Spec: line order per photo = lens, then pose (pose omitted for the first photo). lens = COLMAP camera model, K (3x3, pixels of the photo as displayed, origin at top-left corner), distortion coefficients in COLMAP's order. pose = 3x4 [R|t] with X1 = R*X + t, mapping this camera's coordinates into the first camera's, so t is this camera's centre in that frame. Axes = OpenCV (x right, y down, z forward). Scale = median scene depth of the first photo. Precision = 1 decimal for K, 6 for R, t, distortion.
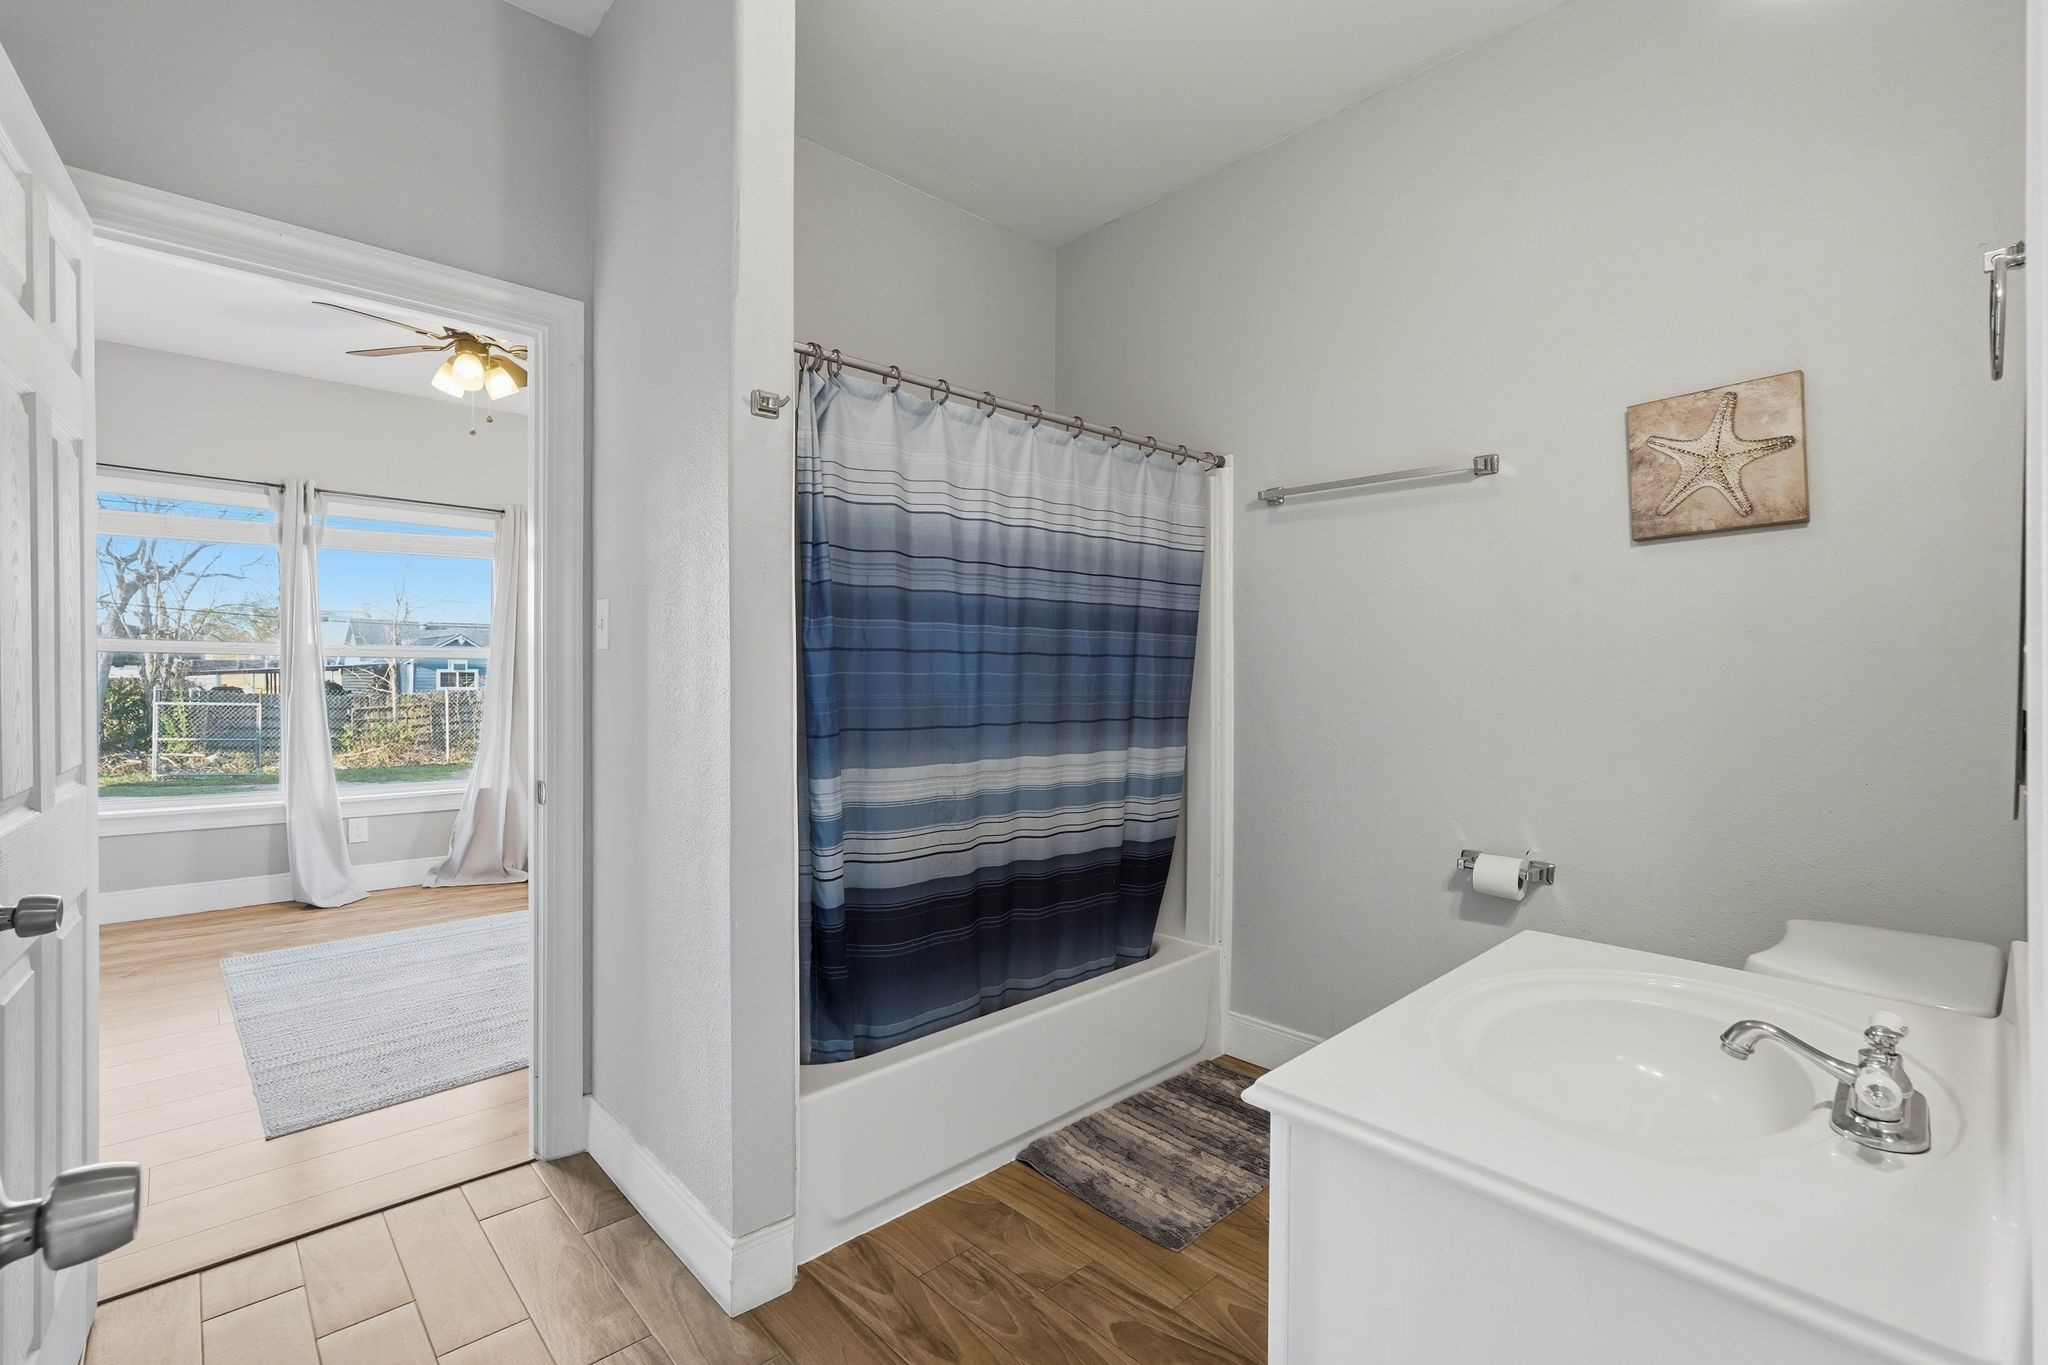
lens RADIAL K [[912.4, 0, 1012.9], [0, 912.4, 687.1], [0, 0, 1]] dist [-0.001038, 0.000126]
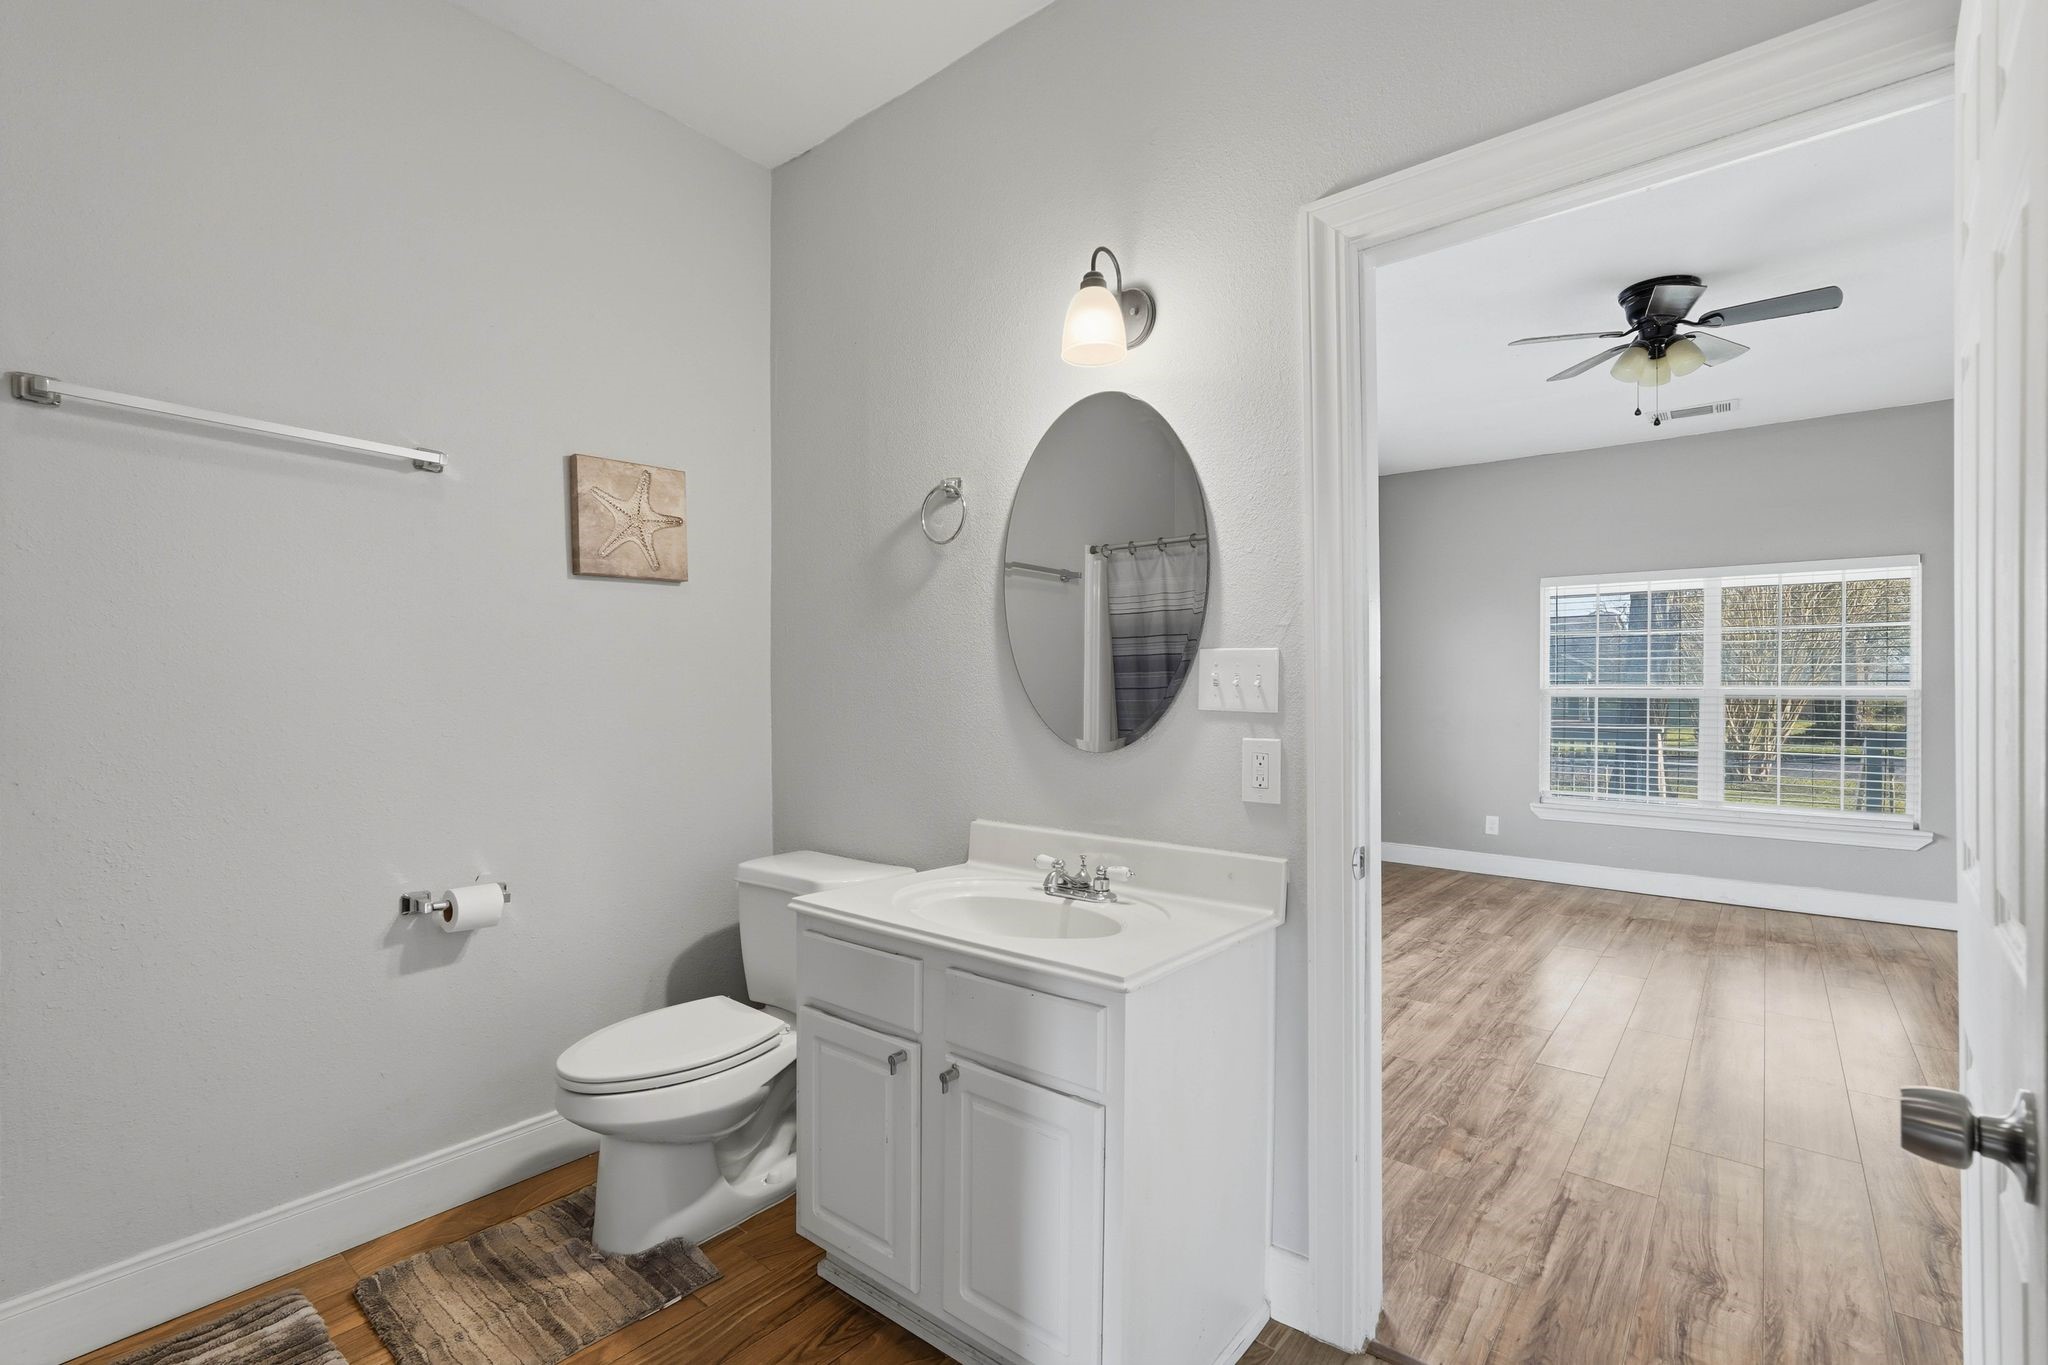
lens RADIAL K [[912.4, 0, 1012.9], [0, 912.4, 687.1], [0, 0, 1]] dist [-0.001038, 0.000126]
pose [[-0.129015, -0.003703, 0.991636, -0.534275], [0.008551, 0.999952, 0.004847, -0.022976], [-0.991606, 0.009105, -0.128977, 0.646963]]
